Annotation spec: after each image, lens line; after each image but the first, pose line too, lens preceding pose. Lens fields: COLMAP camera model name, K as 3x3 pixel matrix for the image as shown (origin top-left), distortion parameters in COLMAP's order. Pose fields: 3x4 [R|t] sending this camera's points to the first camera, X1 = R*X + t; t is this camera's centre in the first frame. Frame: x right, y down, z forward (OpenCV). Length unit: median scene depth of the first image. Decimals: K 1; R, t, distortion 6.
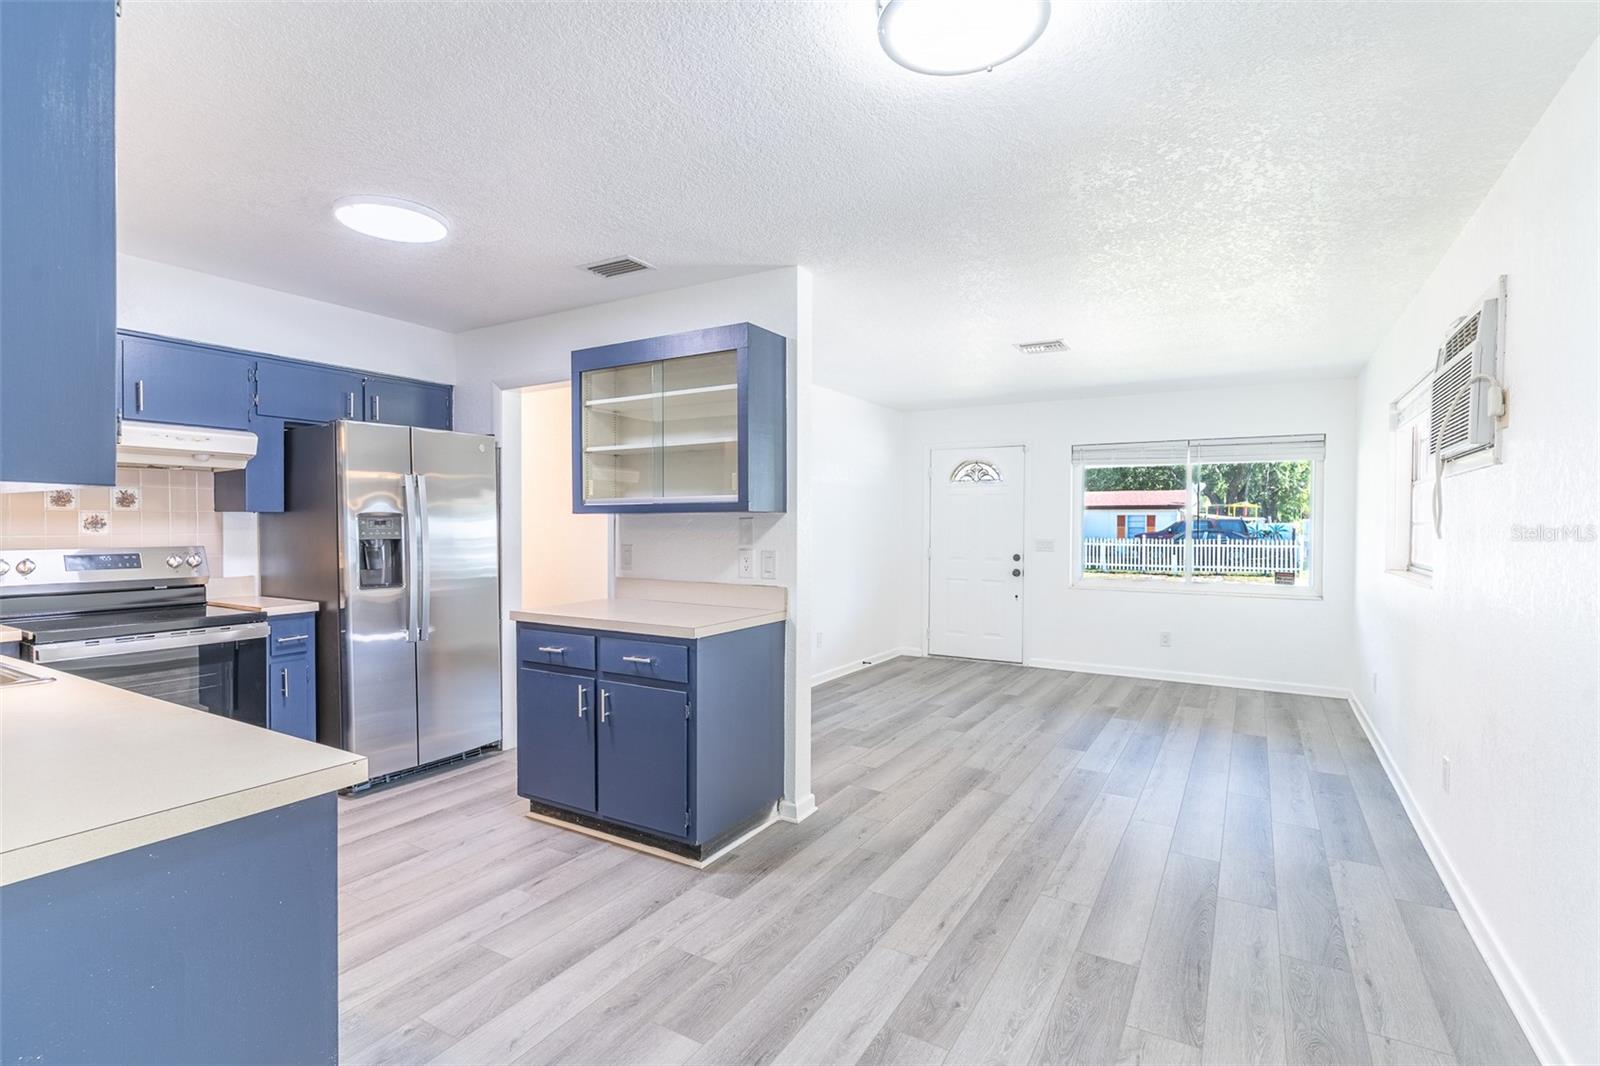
lens RADIAL K [[766.0, 0, 801.0], [0, 766.0, 533.1], [0, 0, 1]] dist [-0.002188, 0.000142]
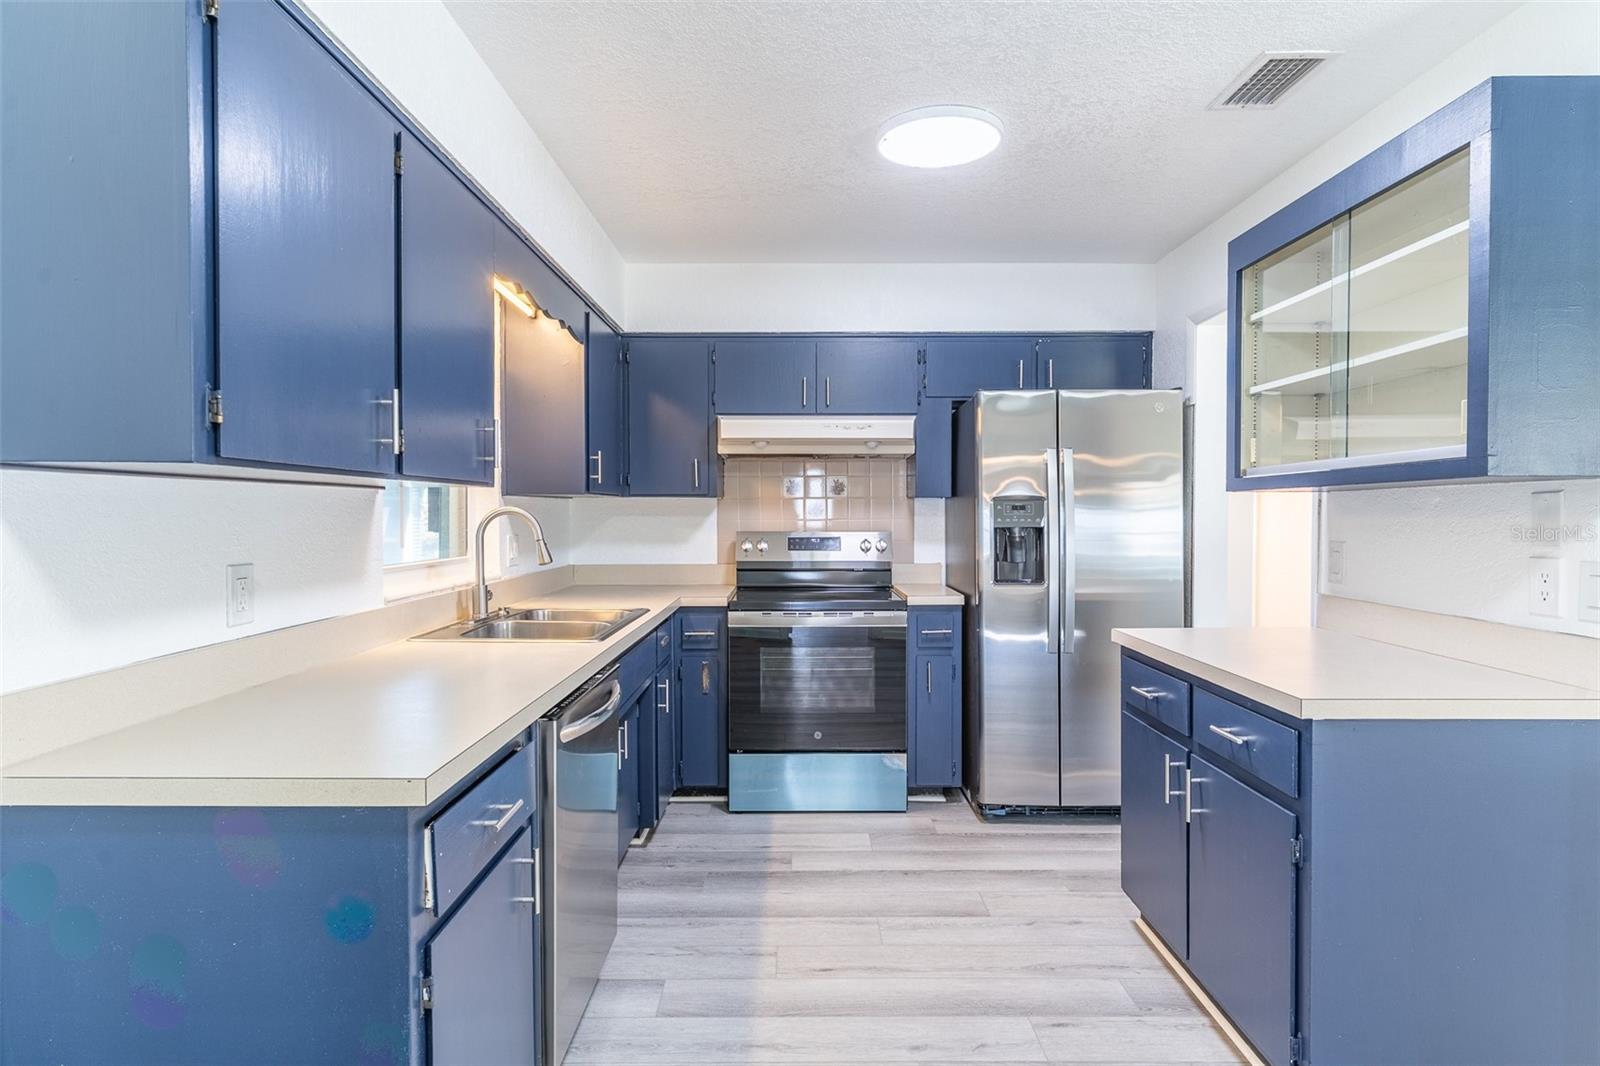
lens RADIAL K [[869.3, 0, 794.5], [0, 869.3, 532.4], [0, 0, 1]] dist [0.018810, 0.000561]
pose [[0.507076, 0.017767, -0.861718, 0.159985], [-0.008708, 0.999842, 0.015491, 0.001067], [0.861857, -0.000351, 0.507151, 0.300715]]
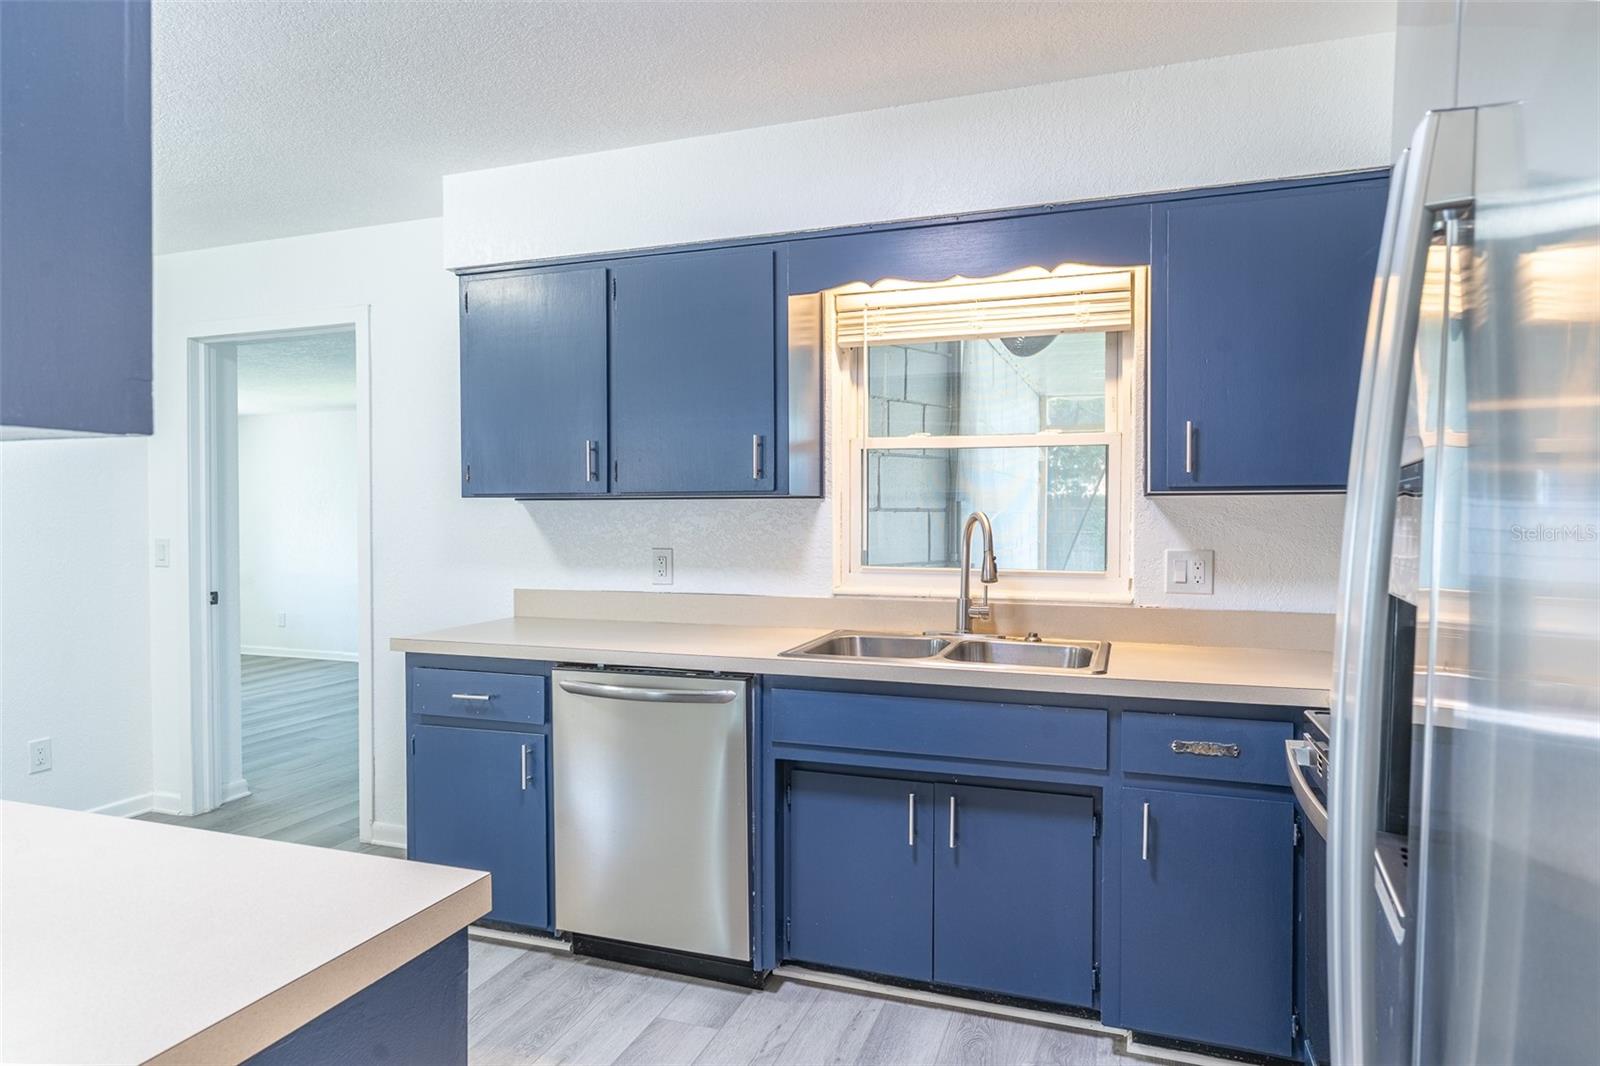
lens RADIAL K [[949.5, 0, 797.4], [0, 949.5, 534.7], [0, 0, 1]] dist [0.000290, -0.000008]
pose [[-0.981482, -0.002350, -0.191538, -0.769578], [-0.007079, 0.999687, 0.024010, -0.012976], [0.191422, 0.024921, -0.981191, 1.842261]]
